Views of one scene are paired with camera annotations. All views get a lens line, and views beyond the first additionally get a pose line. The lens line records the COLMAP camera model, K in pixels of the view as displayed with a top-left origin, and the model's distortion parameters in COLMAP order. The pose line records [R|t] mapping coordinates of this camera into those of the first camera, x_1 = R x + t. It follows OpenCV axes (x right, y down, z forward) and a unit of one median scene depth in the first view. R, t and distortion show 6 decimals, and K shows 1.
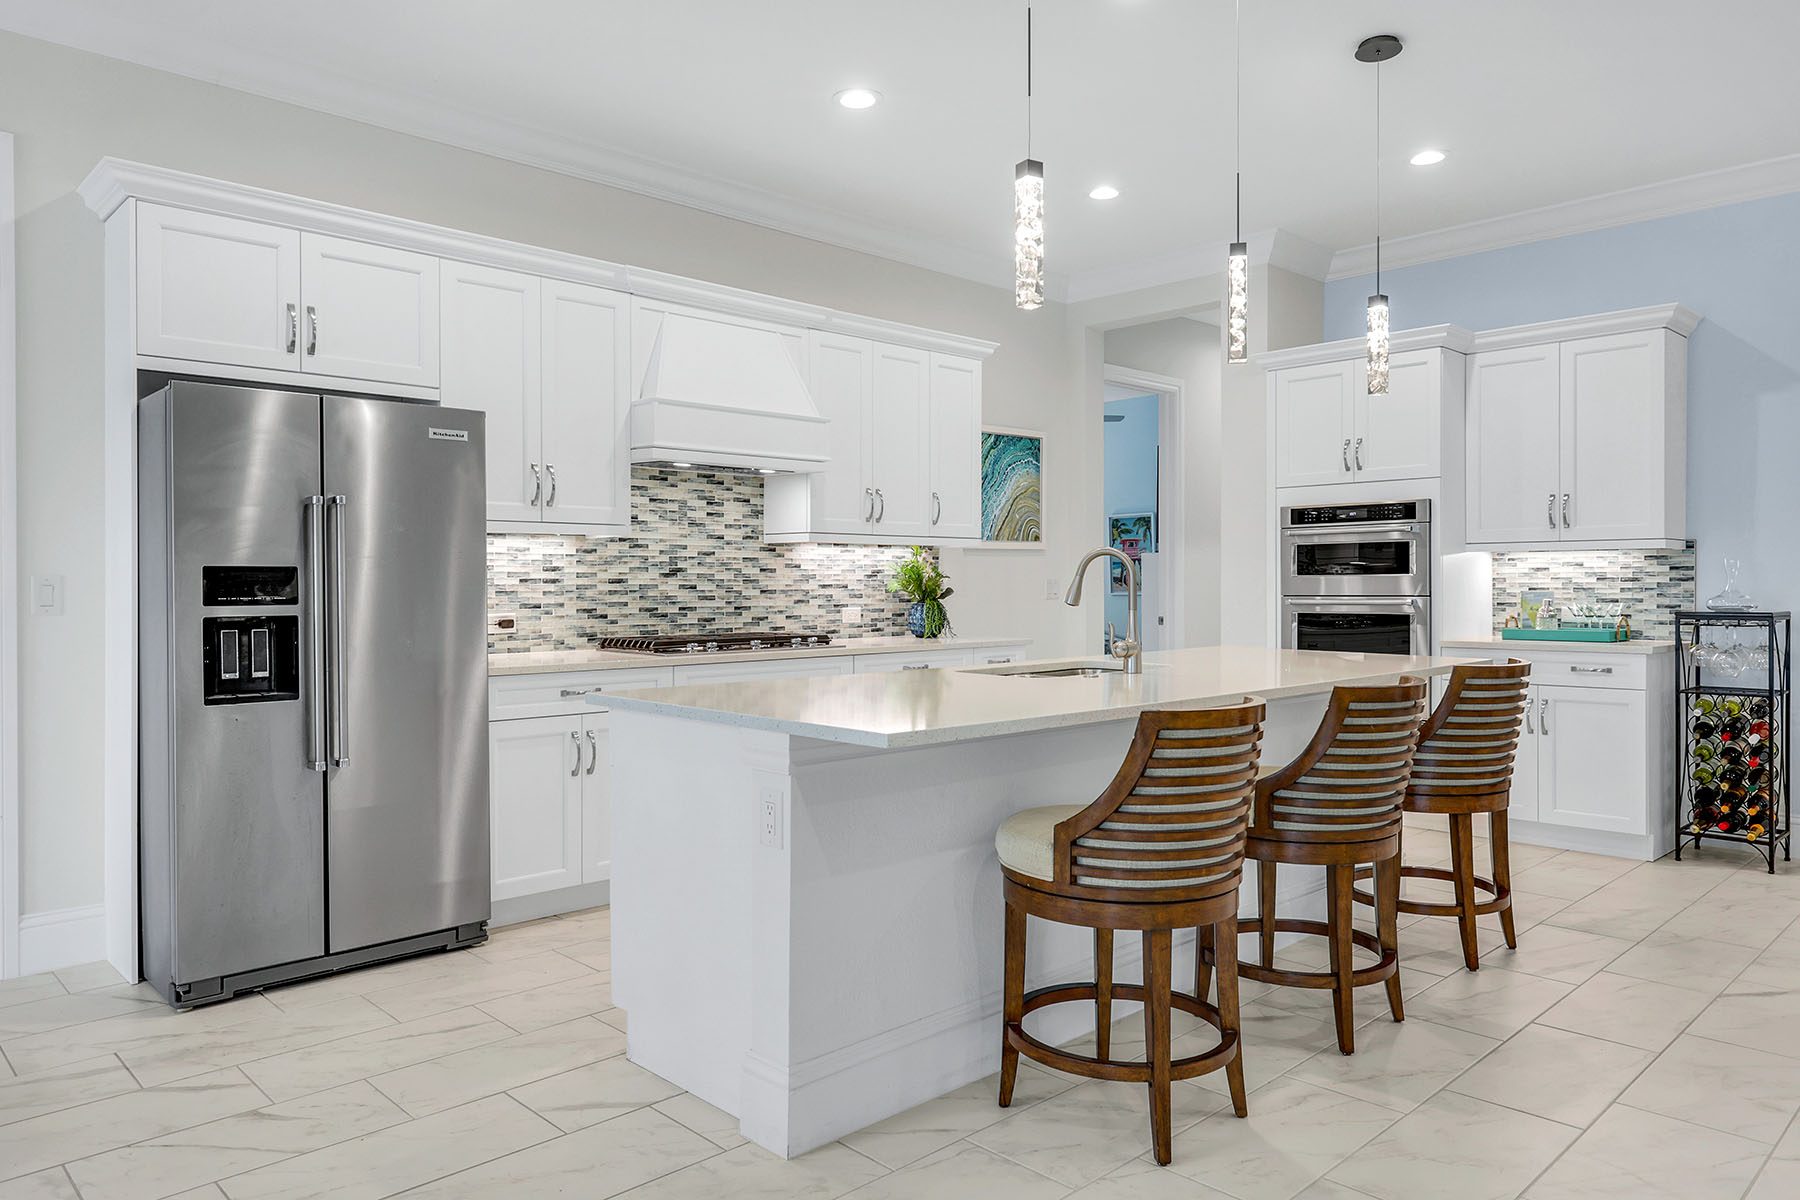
lens RADIAL K [[1192.7, 0, 902.7], [0, 1192.7, 590.0], [0, 0, 1]] dist [0.001392, 0.000294]
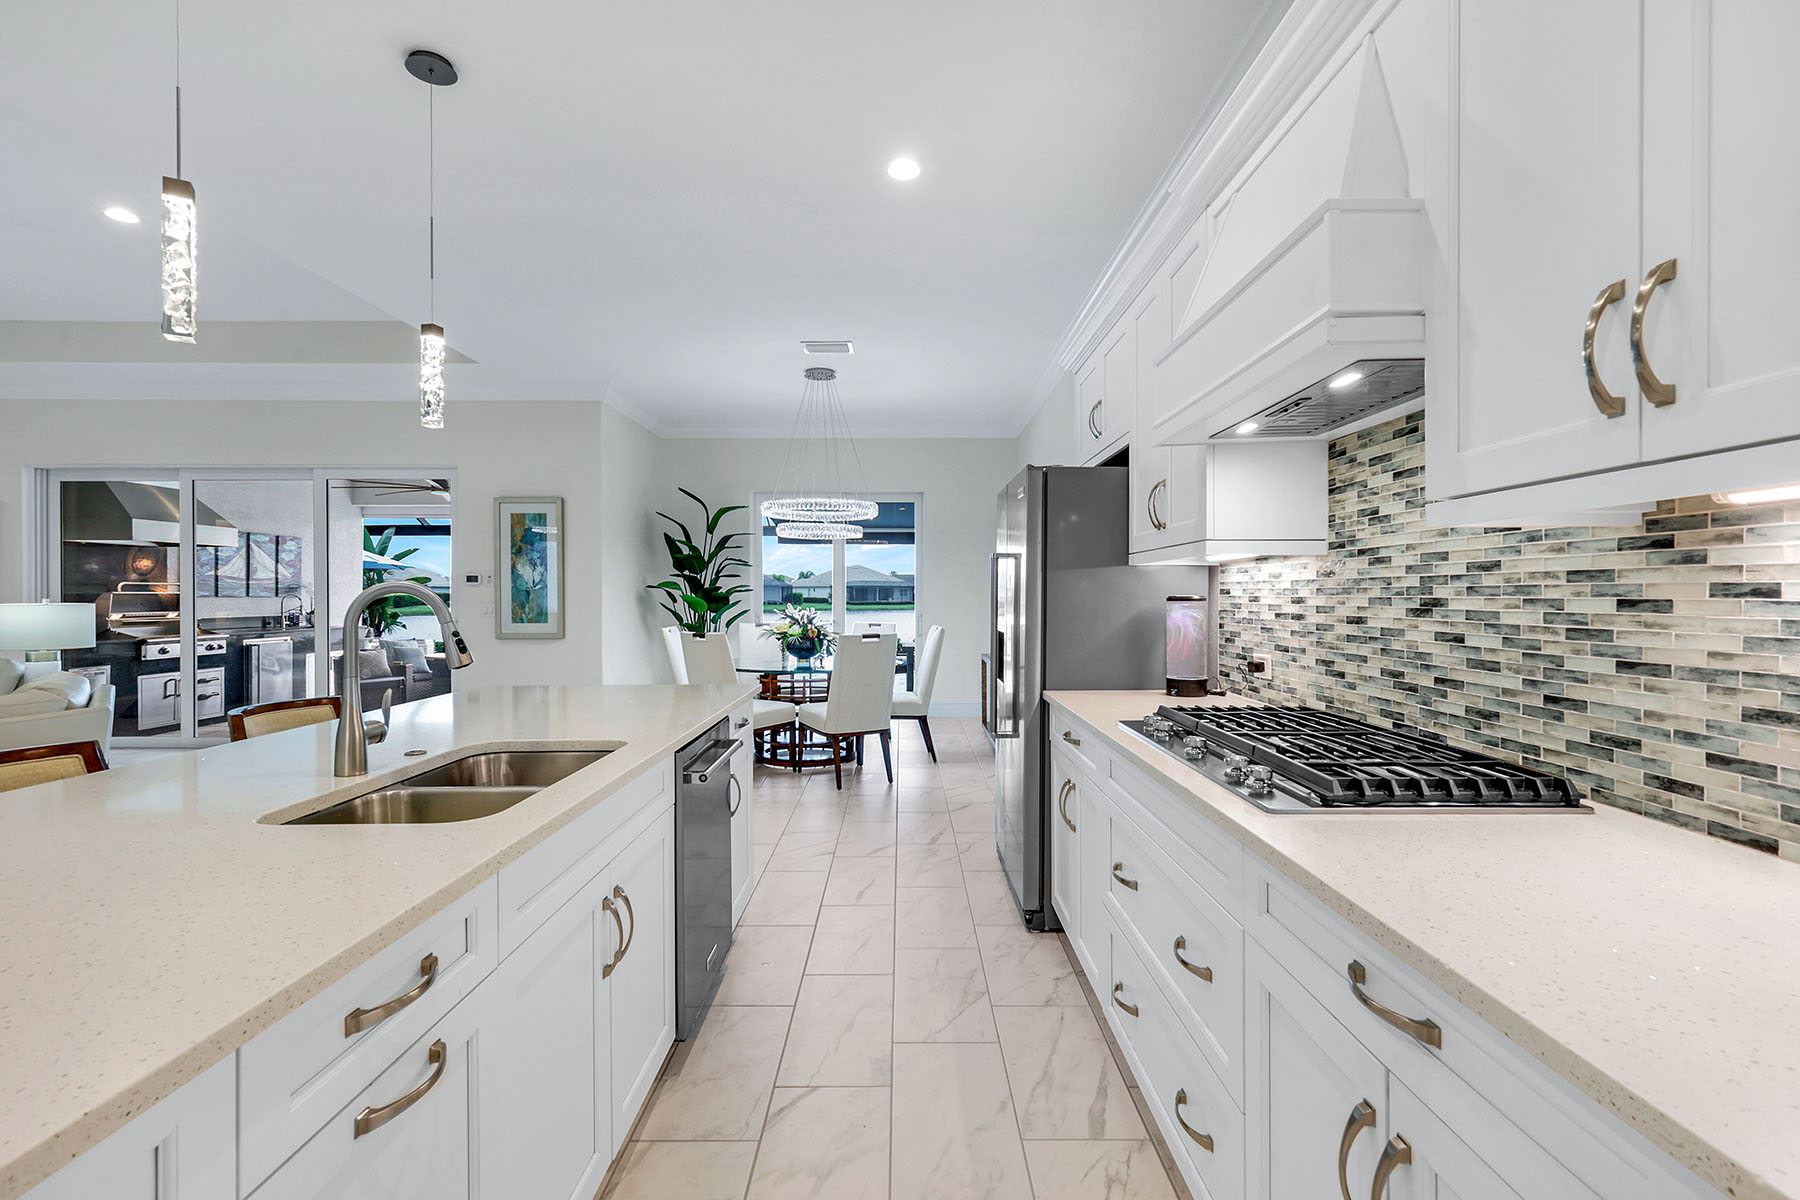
lens RADIAL K [[803.0, 0, 900.8], [0, 803.0, 597.4], [0, 0, 1]] dist [0.007843, 0.000092]
pose [[-0.697068, 0.006017, -0.716980, 0.208156], [-0.000474, 0.999961, 0.008853, -0.021569], [0.717005, 0.006511, -0.697038, 1.058462]]
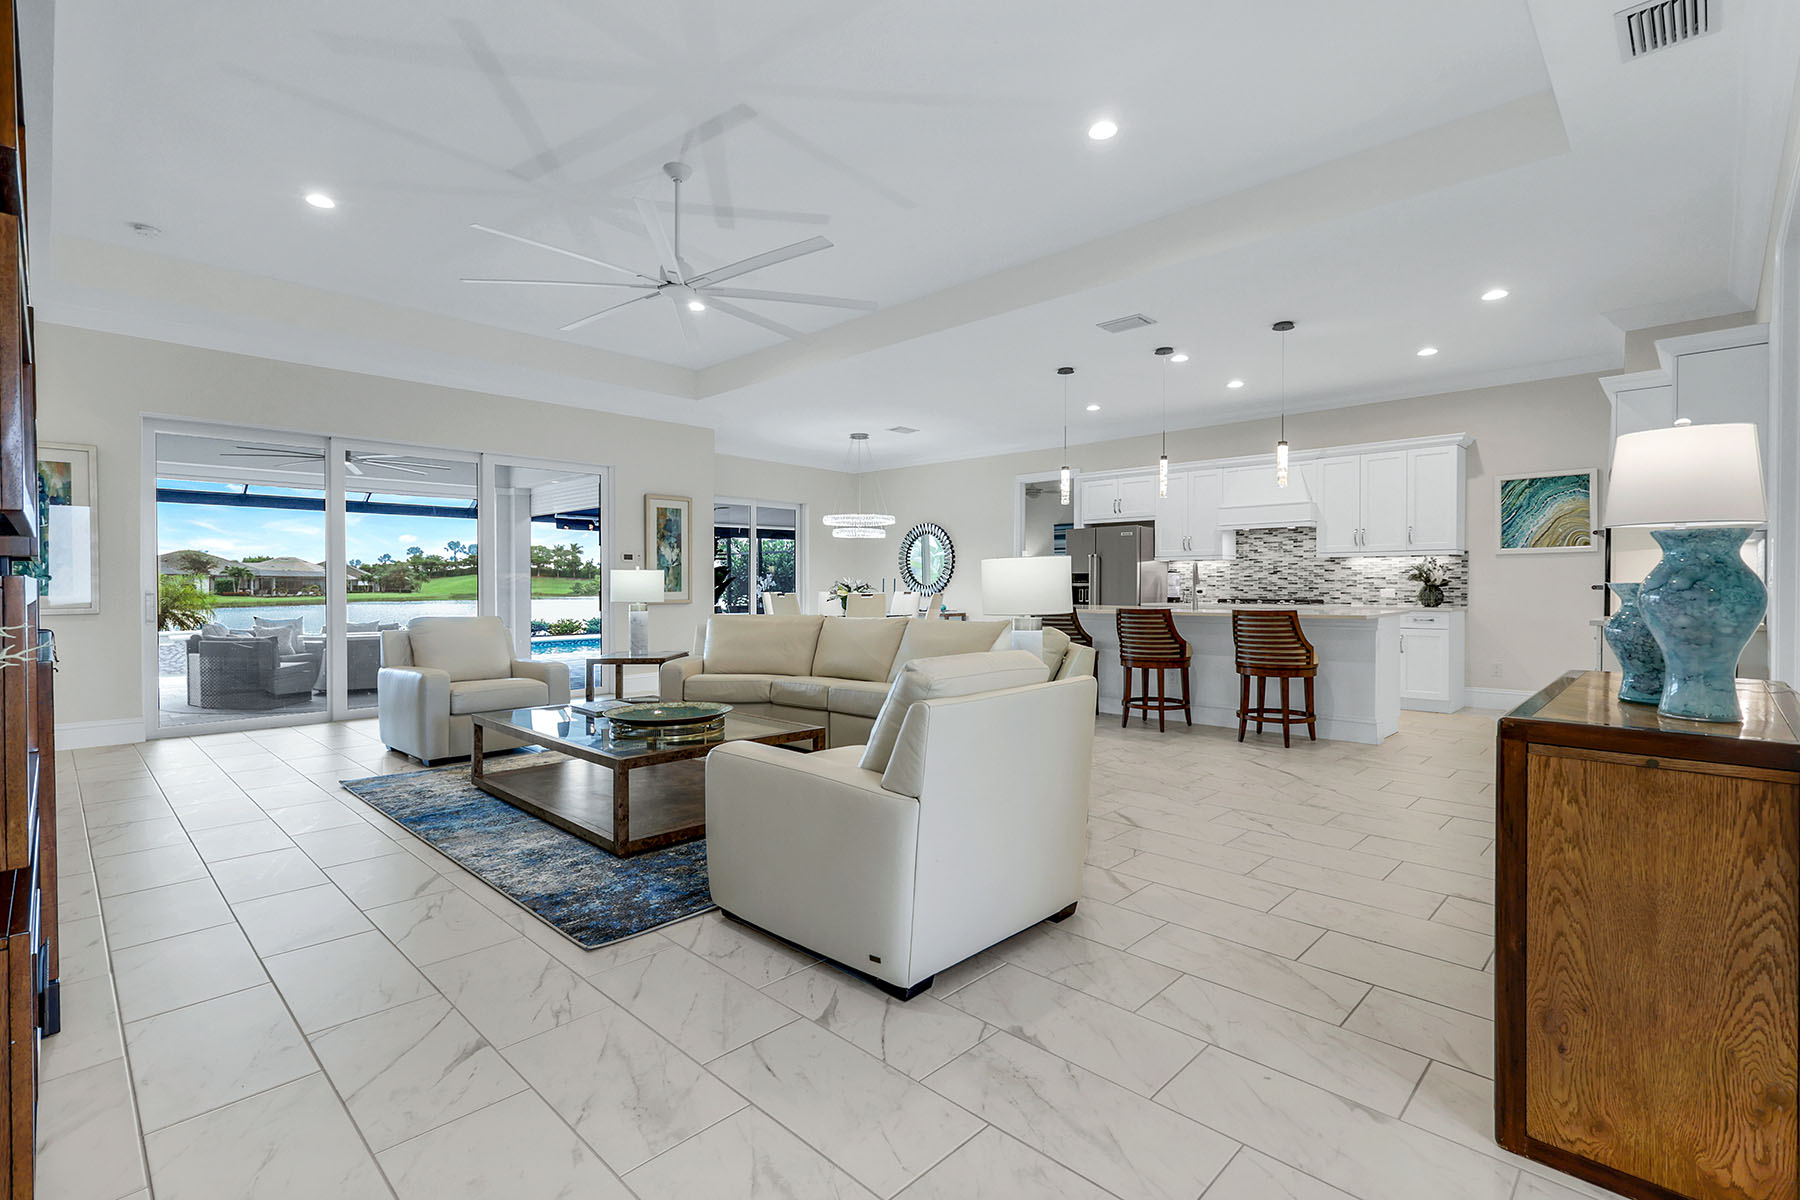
lens RADIAL K [[827.1, 0, 896.9], [0, 827.1, 594.9], [0, 0, 1]] dist [0.004406, -0.000268]
pose [[0.031807, 0.013829, -0.999398, 1.406267], [-0.004345, 0.999897, 0.013698, 0.010407], [0.999485, 0.003907, 0.031864, 0.189910]]
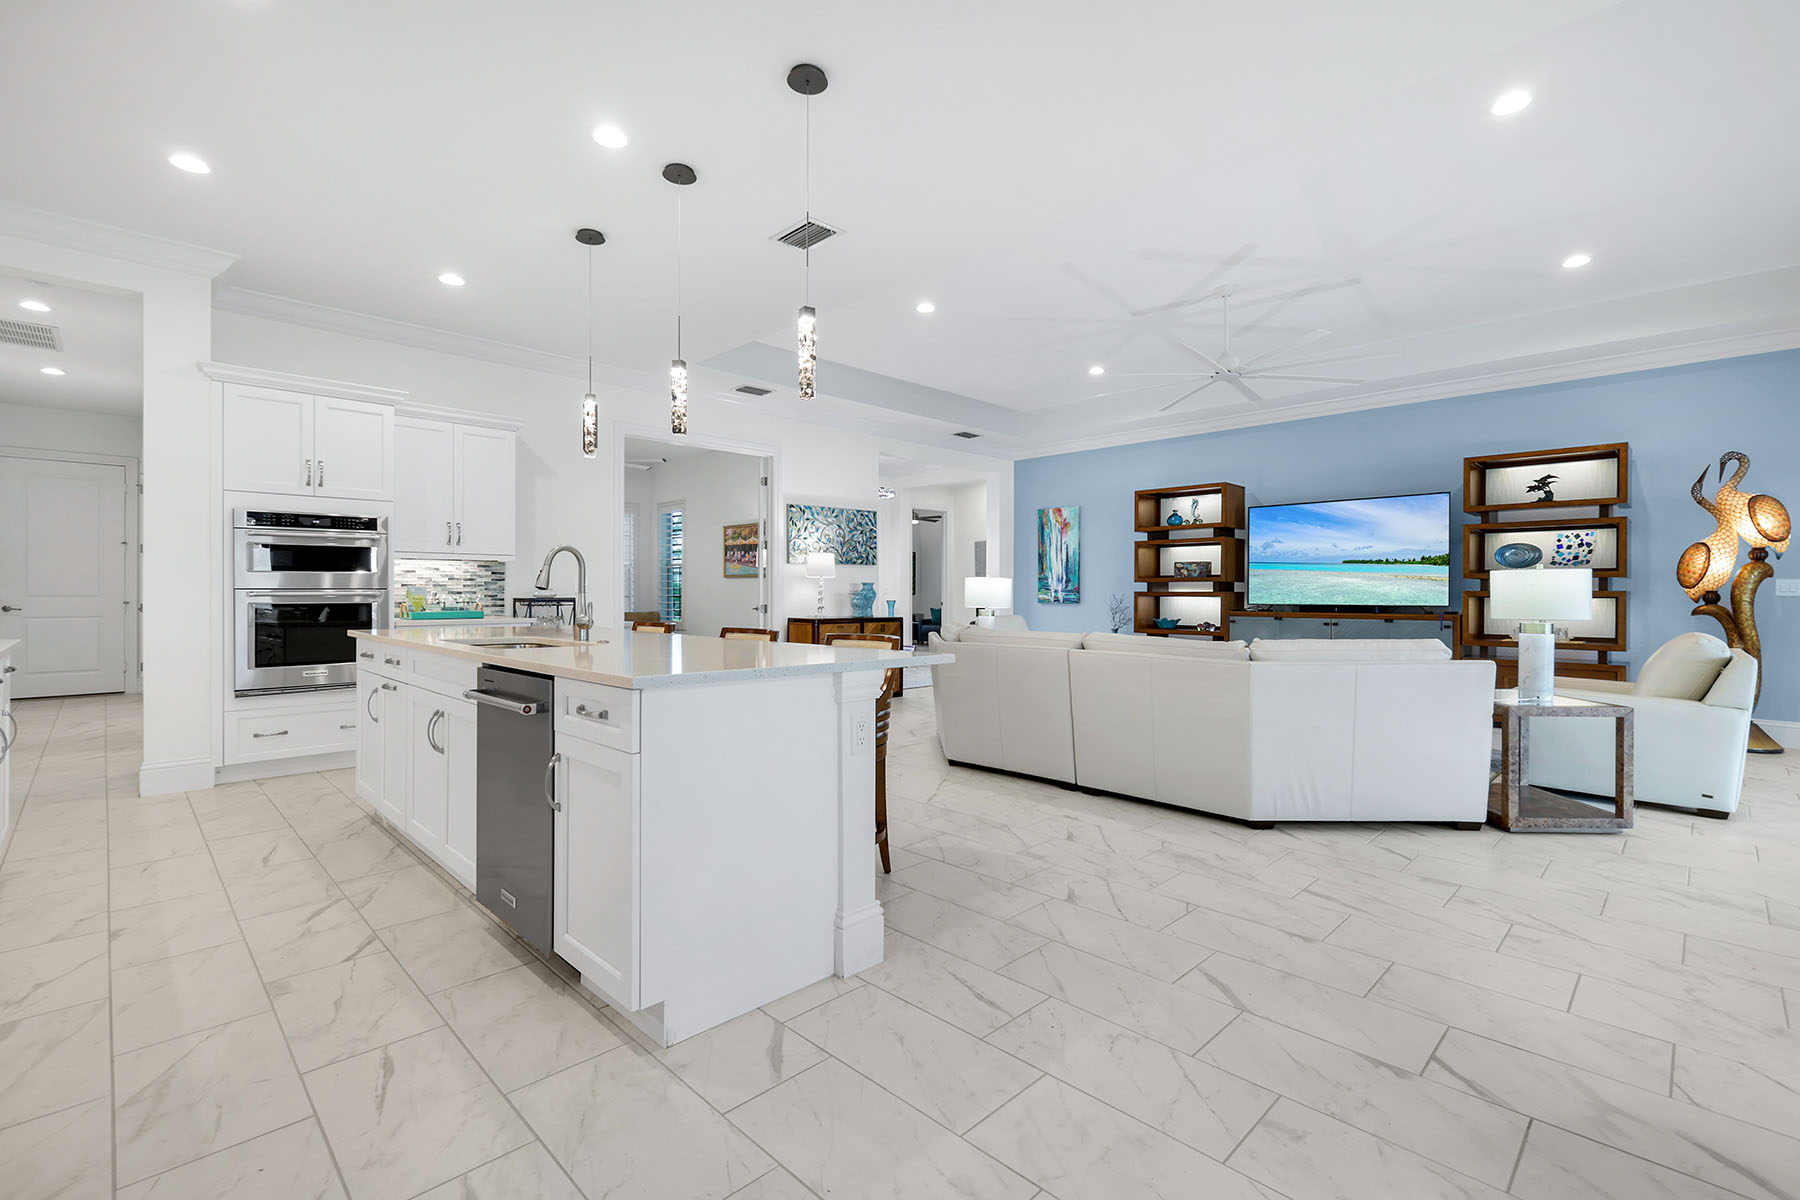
lens RADIAL K [[795.9, 0, 897.9], [0, 795.9, 594.4], [0, 0, 1]] dist [0.003655, 0.000067]
pose [[-0.012626, 0.000211, 0.999920, -0.492324], [0.003082, 0.999995, -0.000172, 0.013799], [-0.999916, 0.003079, -0.012626, 0.454790]]
